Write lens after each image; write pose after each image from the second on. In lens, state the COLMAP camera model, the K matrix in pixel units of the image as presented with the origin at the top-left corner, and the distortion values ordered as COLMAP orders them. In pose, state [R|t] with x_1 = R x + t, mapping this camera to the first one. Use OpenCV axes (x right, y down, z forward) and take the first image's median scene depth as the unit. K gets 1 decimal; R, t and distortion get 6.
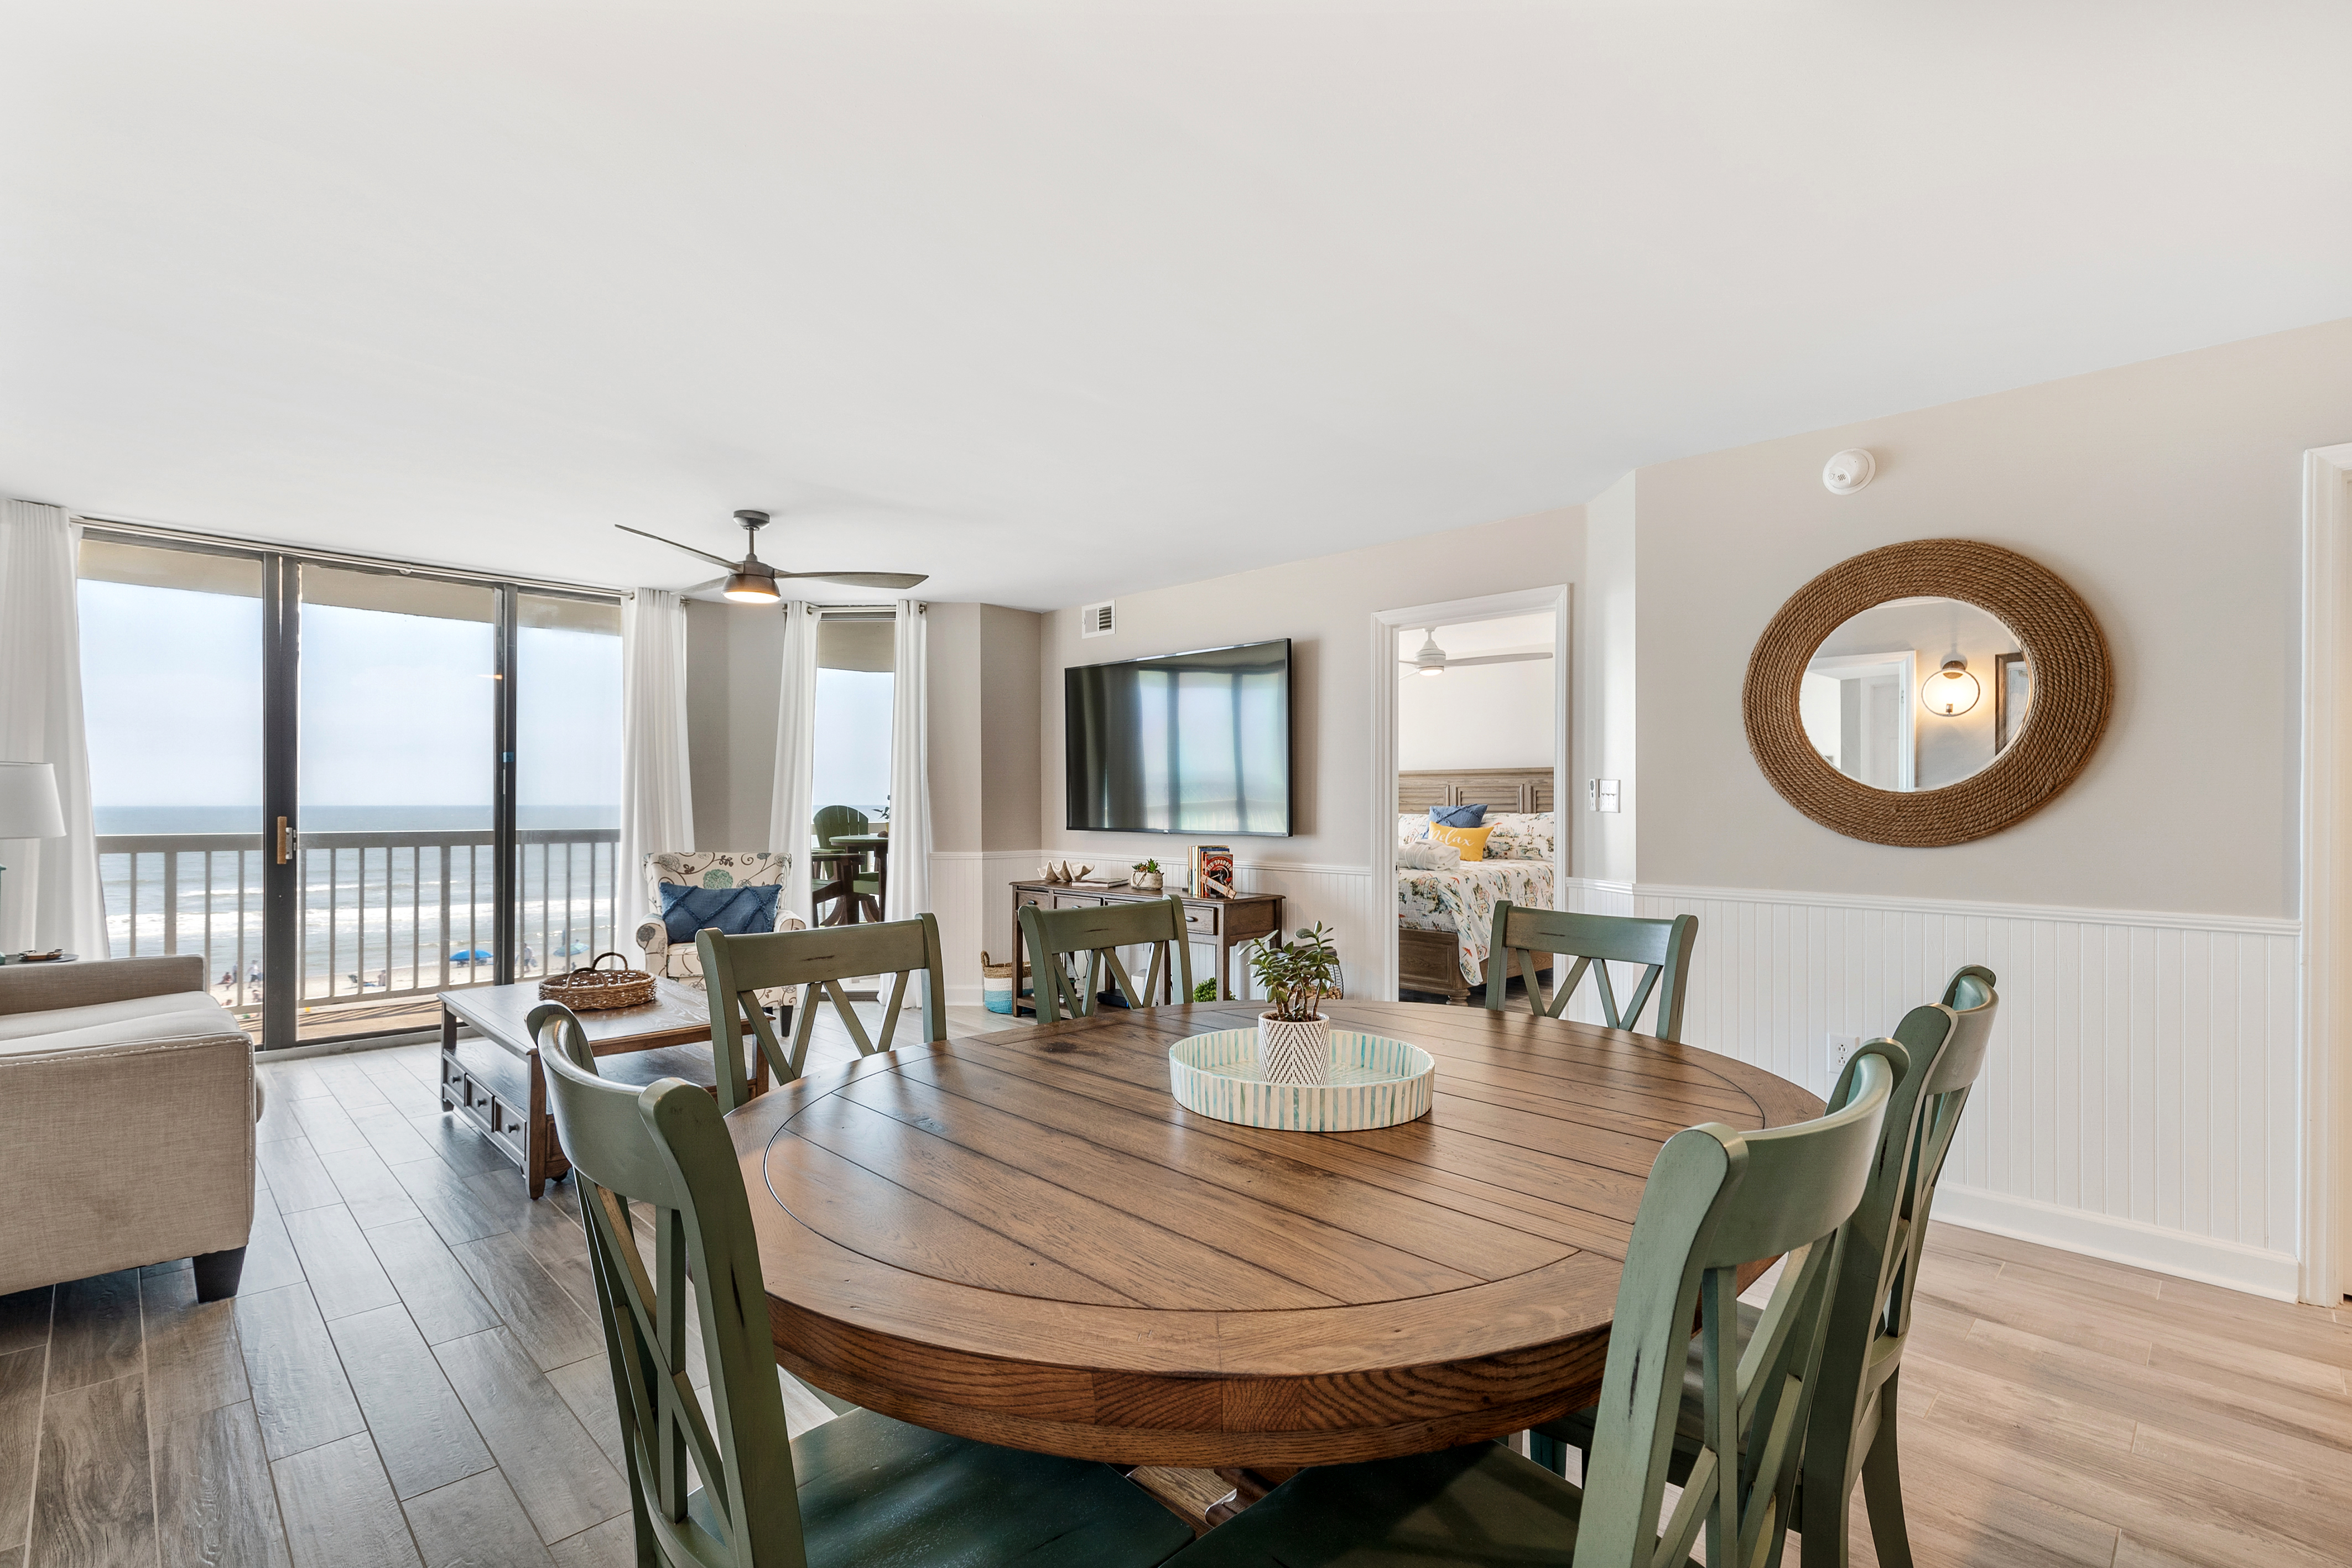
lens RADIAL K [[1069.4, 0, 1188.7], [0, 1069.4, 782.8], [0, 0, 1]] dist [0.003428, 0.000413]
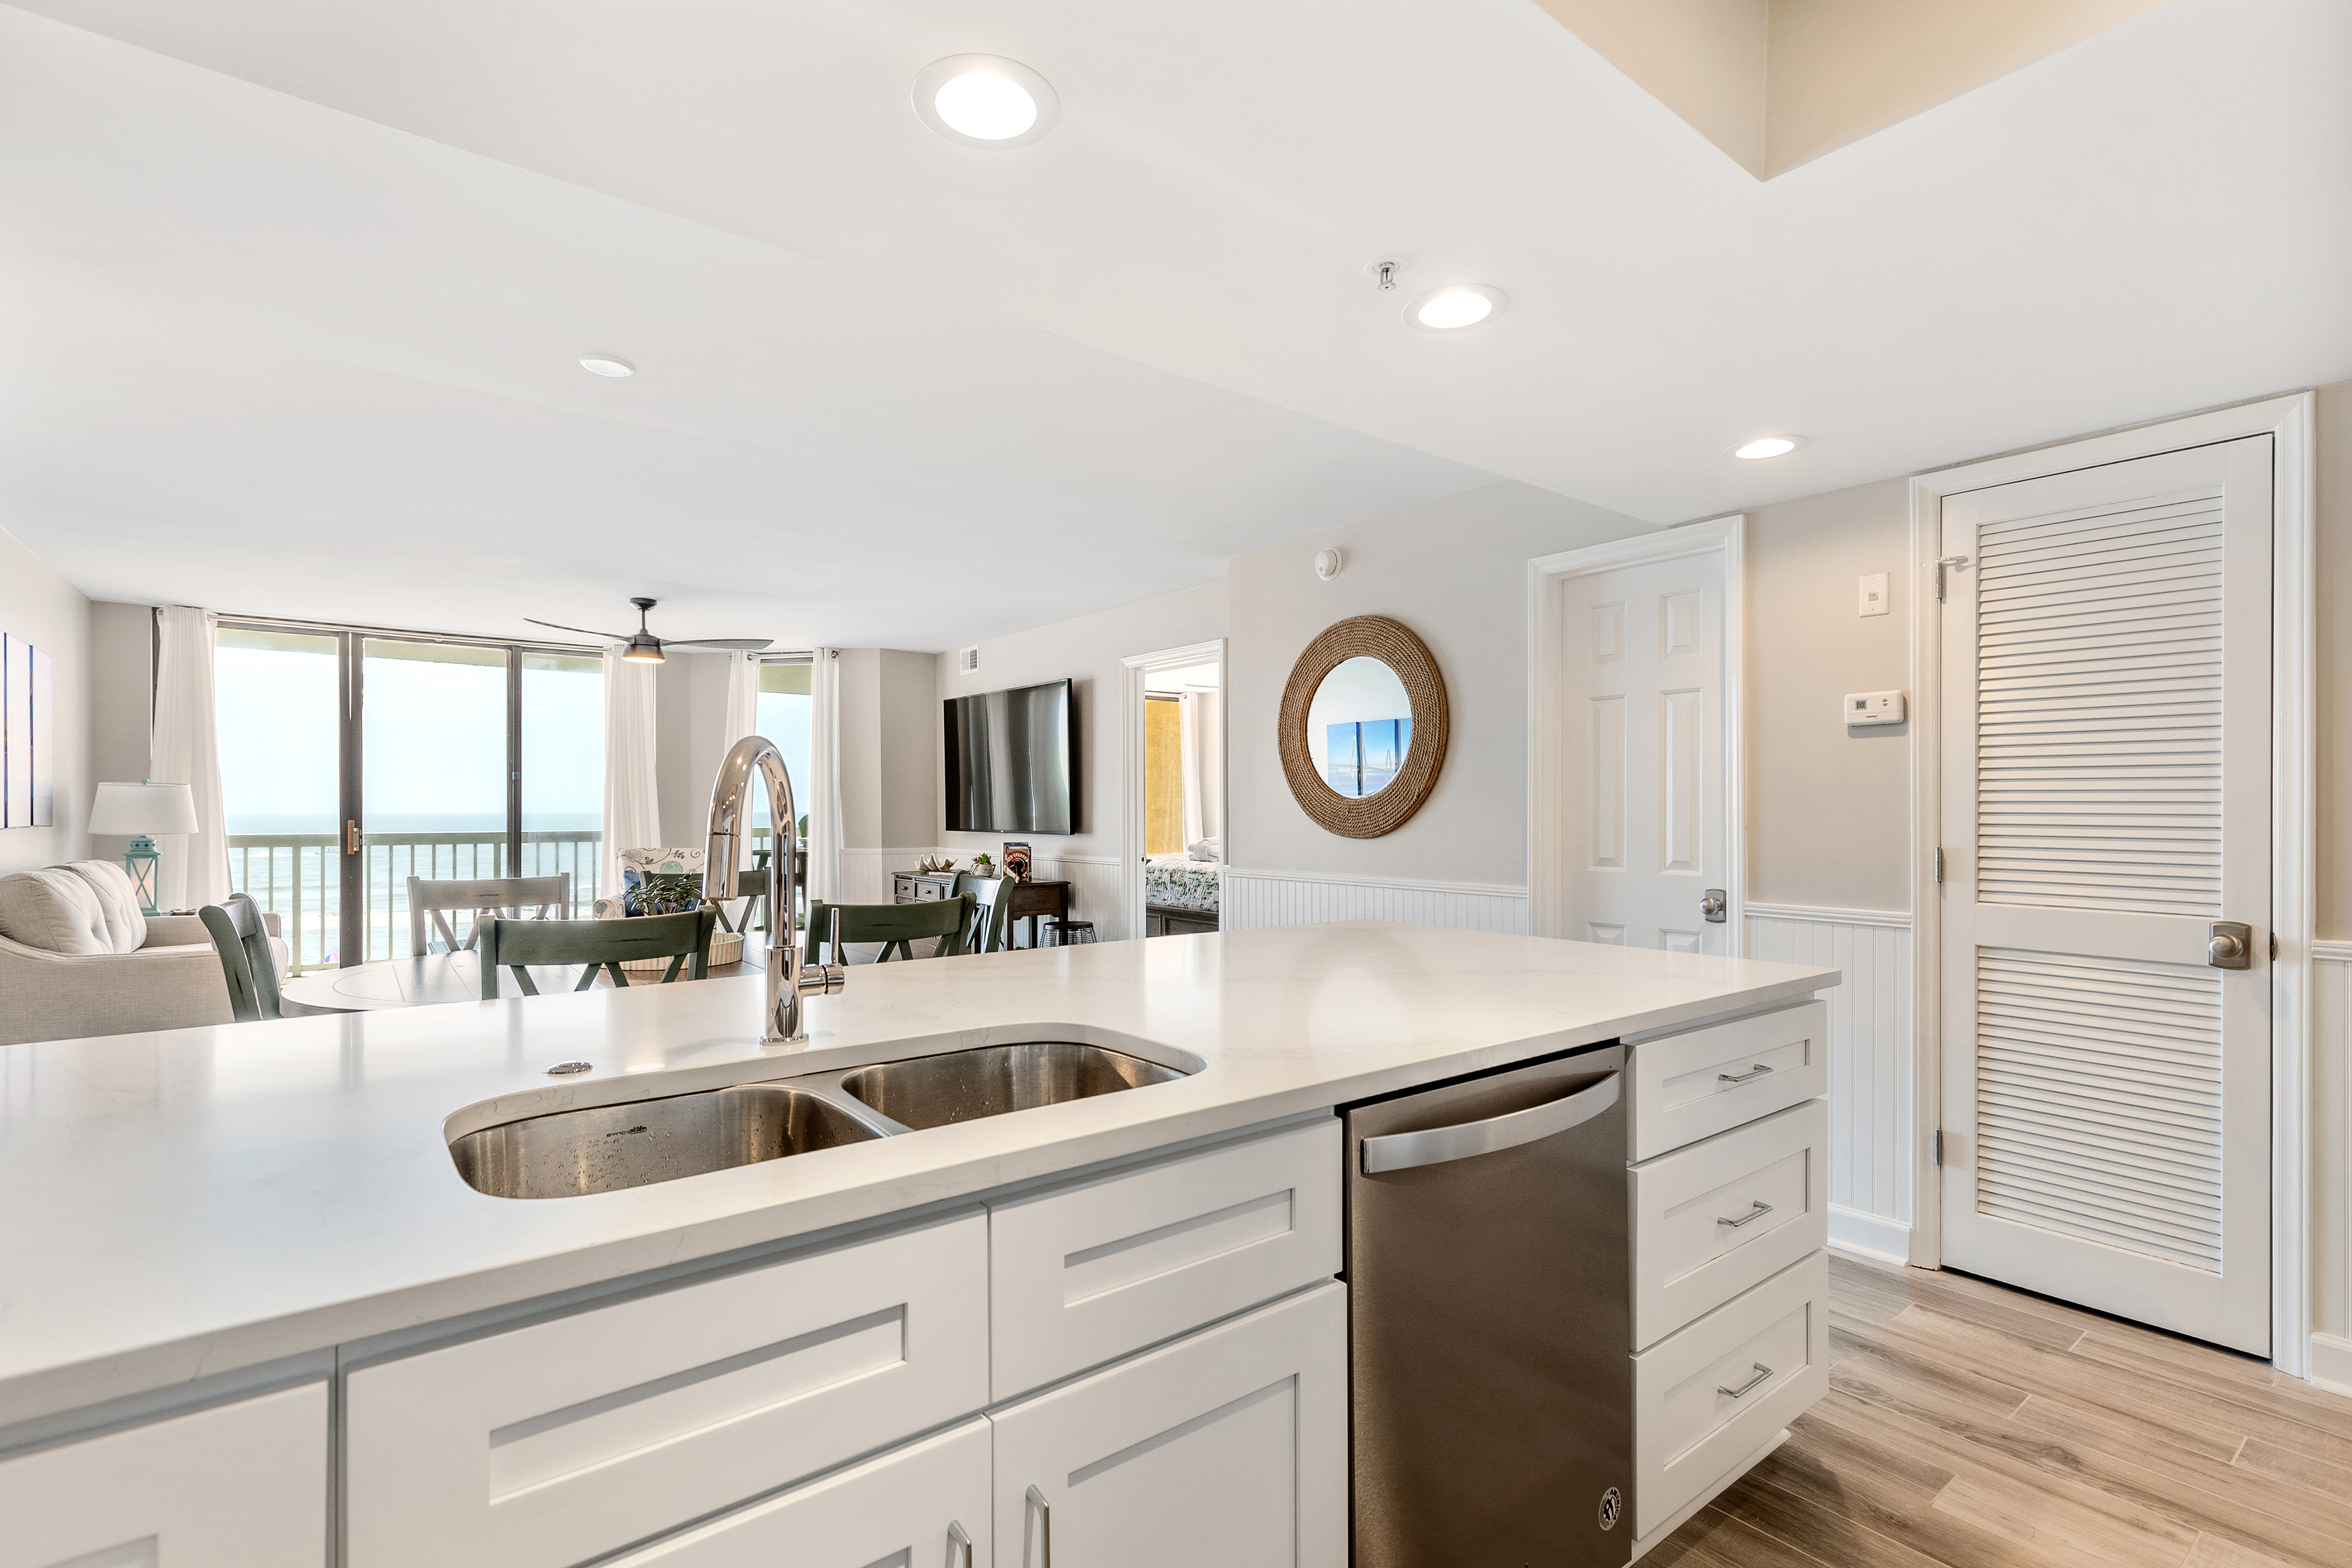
lens RADIAL K [[1069.4, 0, 1177.4], [0, 1069.4, 800.0], [0, 0, 1]] dist [0.003428, 0.000413]
pose [[0.992300, -0.005302, -0.123743, 0.376510], [0.006675, 0.999921, 0.010686, -0.003662], [0.123676, -0.011430, 0.992257, -0.240025]]
